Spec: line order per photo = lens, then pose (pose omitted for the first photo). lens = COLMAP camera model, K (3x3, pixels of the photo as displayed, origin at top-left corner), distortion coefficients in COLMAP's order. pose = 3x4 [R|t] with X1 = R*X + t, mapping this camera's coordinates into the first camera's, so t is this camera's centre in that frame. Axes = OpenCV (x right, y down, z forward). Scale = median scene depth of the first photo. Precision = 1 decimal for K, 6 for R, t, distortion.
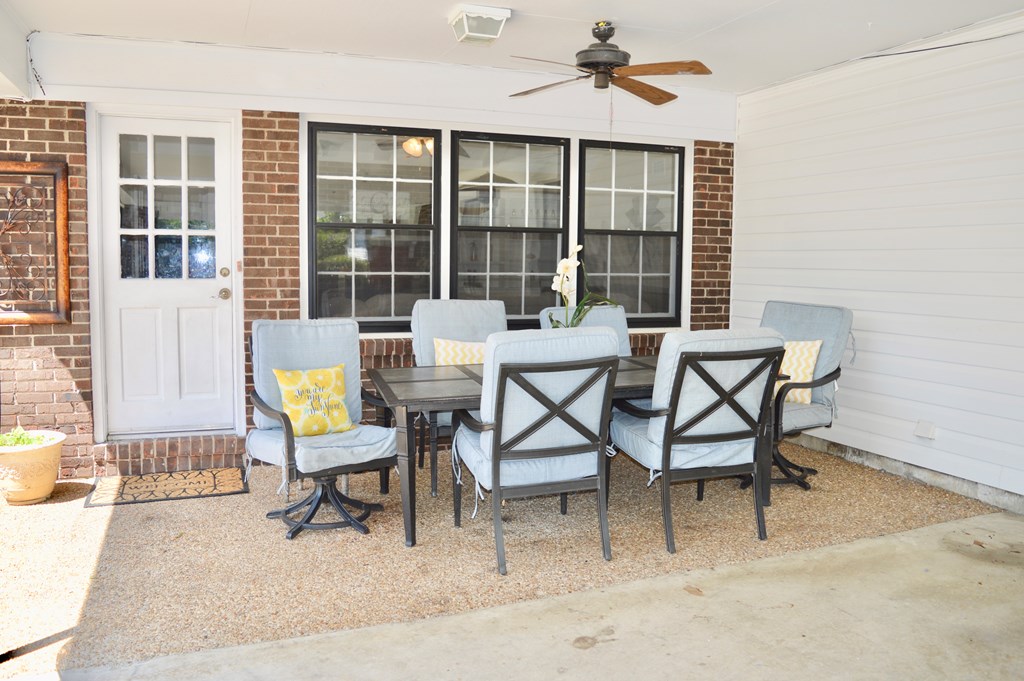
lens RADIAL K [[846.8, 0, 528.1], [0, 846.8, 334.7], [0, 0, 1]] dist [-0.089607, 0.000700]
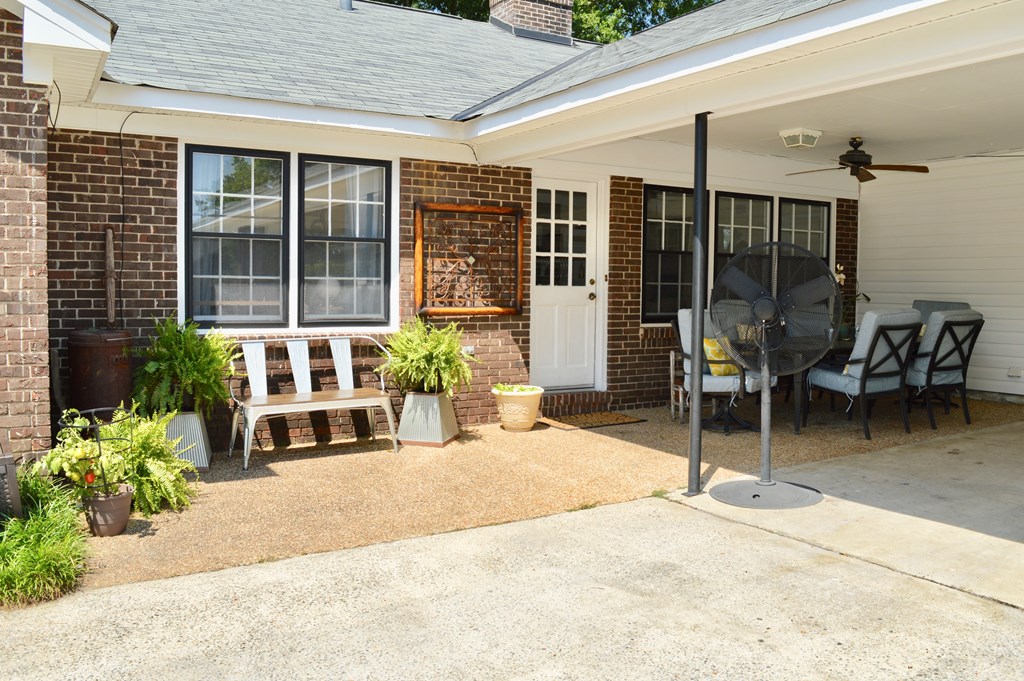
lens RADIAL K [[846.8, 0, 528.1], [0, 846.8, 334.7], [0, 0, 1]] dist [-0.089607, 0.000700]
pose [[0.985238, -0.011726, 0.170789, -0.762044], [0.016564, 0.999500, -0.026930, 0.061034], [-0.170388, 0.029361, 0.984940, -0.491254]]
